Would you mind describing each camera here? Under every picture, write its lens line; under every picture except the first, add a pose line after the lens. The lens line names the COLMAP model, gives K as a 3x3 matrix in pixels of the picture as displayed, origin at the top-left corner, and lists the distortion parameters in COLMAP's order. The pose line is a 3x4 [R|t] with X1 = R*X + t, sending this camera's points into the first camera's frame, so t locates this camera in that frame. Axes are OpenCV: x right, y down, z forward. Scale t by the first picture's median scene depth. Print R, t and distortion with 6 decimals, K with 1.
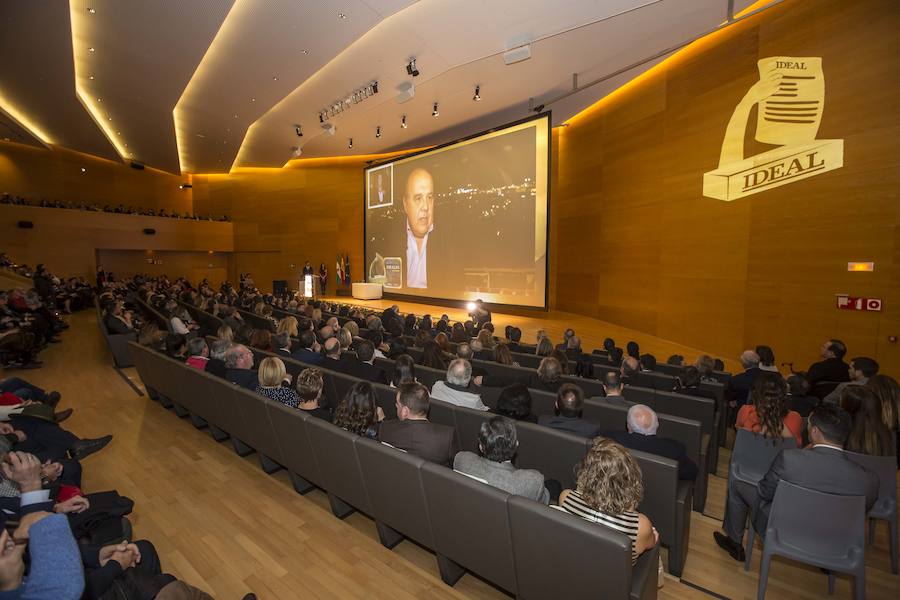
lens RADIAL K [[411.8, 0, 450.9], [0, 411.8, 288.7], [0, 0, 1]] dist [-0.041093, 0.010082]
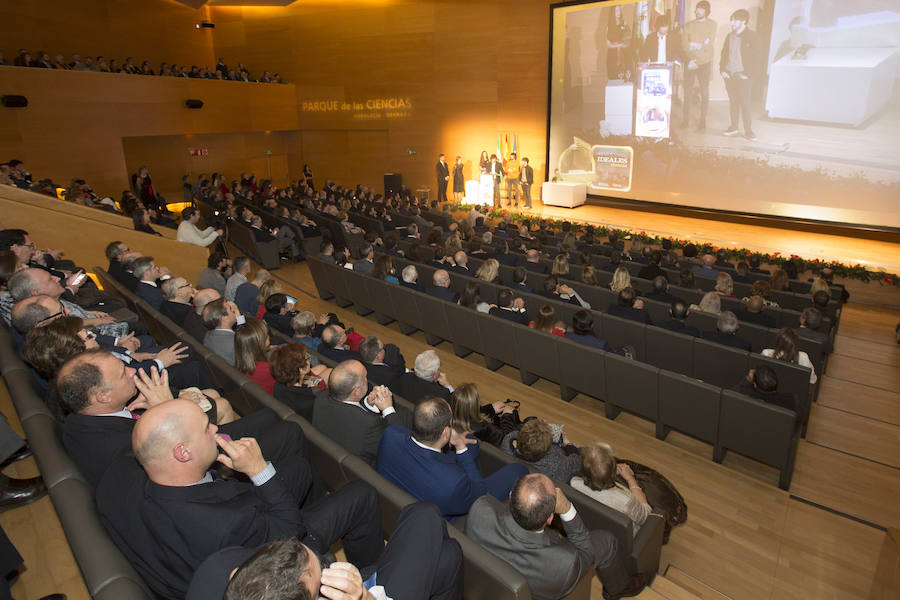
lens RADIAL K [[489.8, 0, 477.8], [0, 489.8, 234.0], [0, 0, 1]] dist [-0.057995, 0.026098]
pose [[0.991133, -0.039261, 0.126944, -0.554304], [0.016907, 0.984849, 0.172587, -0.087365], [-0.131797, -0.168910, 0.976780, 0.251458]]
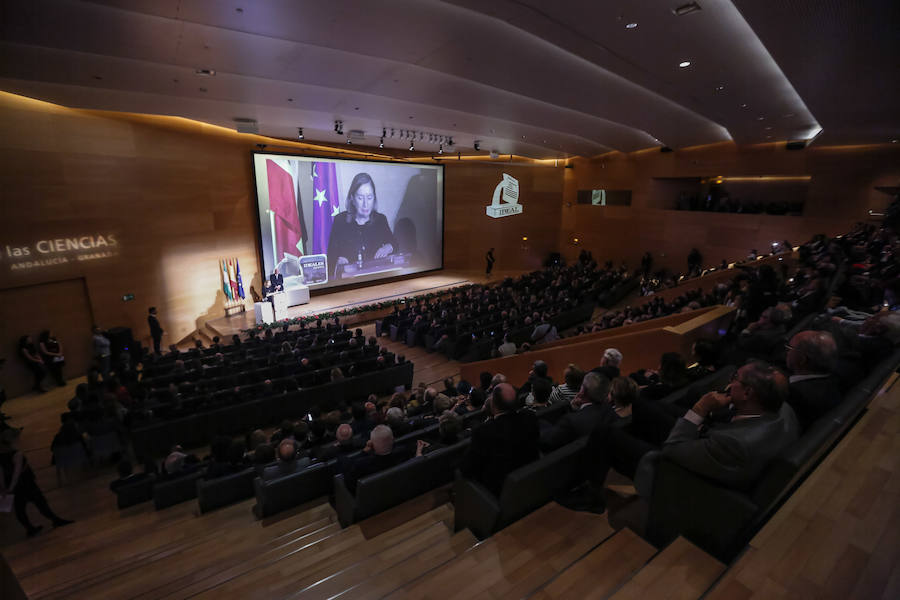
lens RADIAL K [[411.8, 0, 450.9], [0, 411.8, 288.7], [0, 0, 1]] dist [-0.041093, 0.010082]
pose [[-0.037437, -0.230337, 0.972391, -1.340830], [0.055458, 0.971094, 0.232165, -0.245566], [-0.997759, 0.062619, -0.023581, 0.814960]]
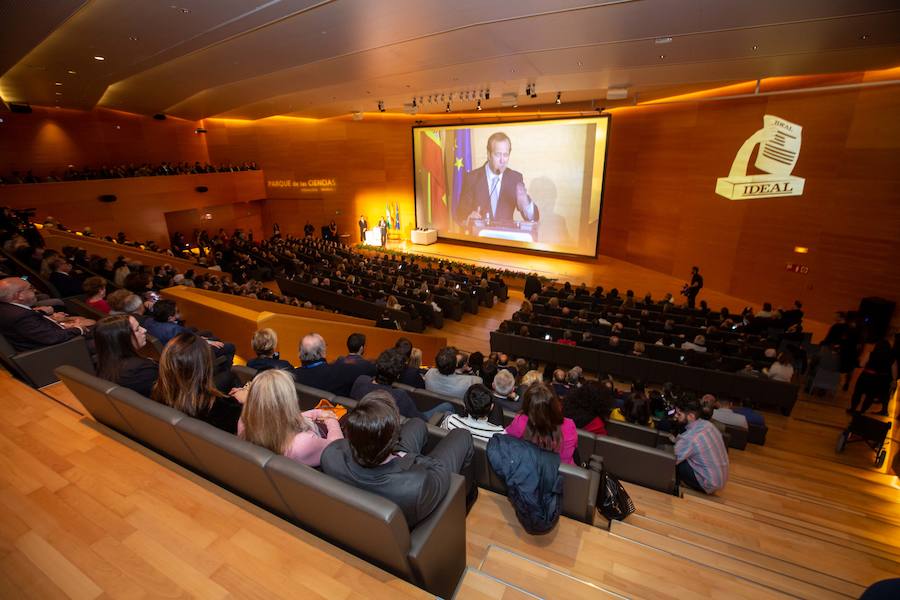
lens RADIAL K [[411.8, 0, 450.9], [0, 411.8, 288.7], [0, 0, 1]] dist [-0.041093, 0.010082]
pose [[0.979828, -0.080092, 0.183090, -0.438430], [0.032176, 0.967449, 0.251013, -0.179997], [-0.197234, -0.240059, 0.950511, -0.243575]]
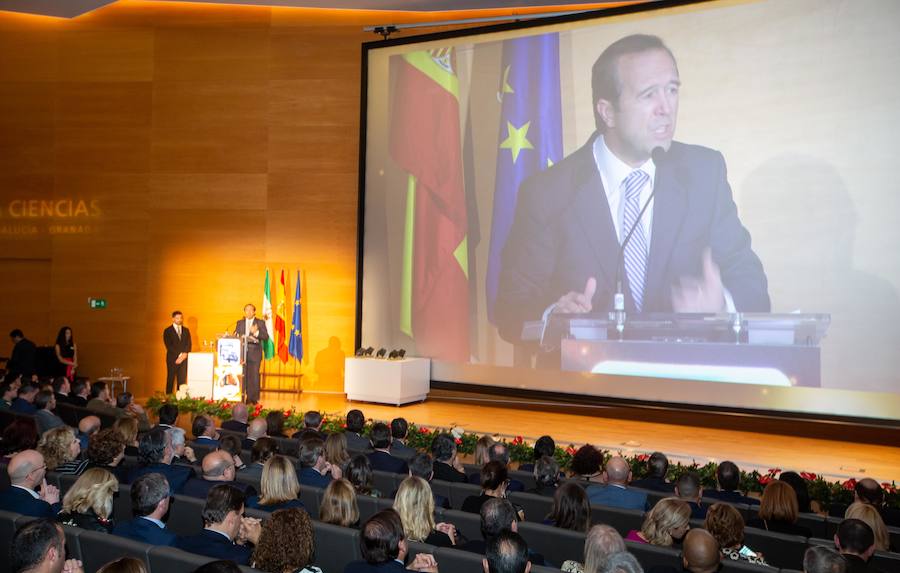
lens RADIAL K [[838.3, 0, 449.9], [0, 838.3, 276.2], [0, 0, 1]] dist [-0.005099, 0.143416]
pose [[0.952067, 0.019379, 0.305276, -0.459951], [0.004124, 0.997087, -0.076156, -0.034042], [-0.305863, 0.073764, 0.949214, 0.343382]]
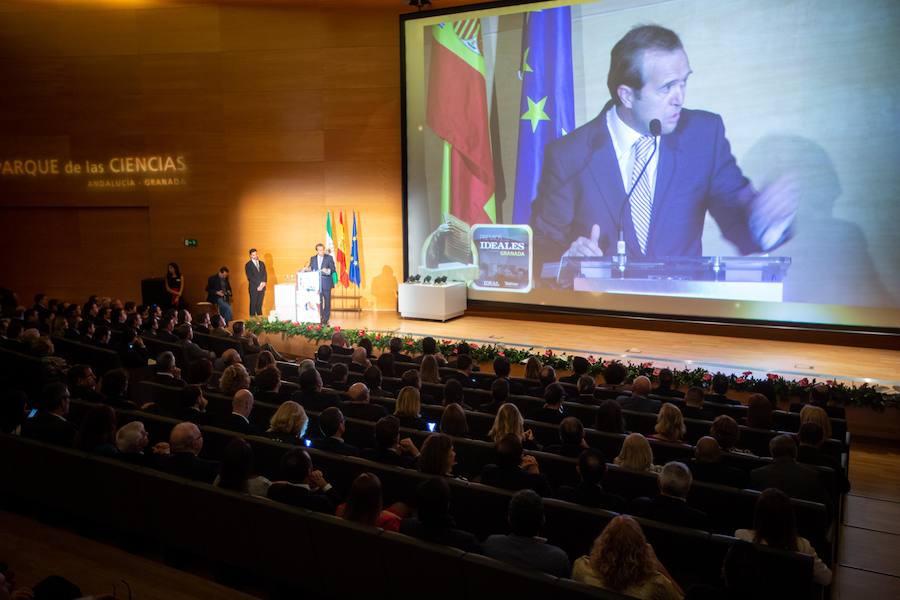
lens RADIAL K [[735.3, 0, 450.0], [0, 735.3, 300.0], [0, 0, 1]] dist [-0.013484, 0.096225]
pose [[0.952483, -0.056139, 0.299374, -0.517777], [0.033496, 0.996213, 0.080241, -0.070001], [-0.302745, -0.066401, 0.950756, 0.288697]]
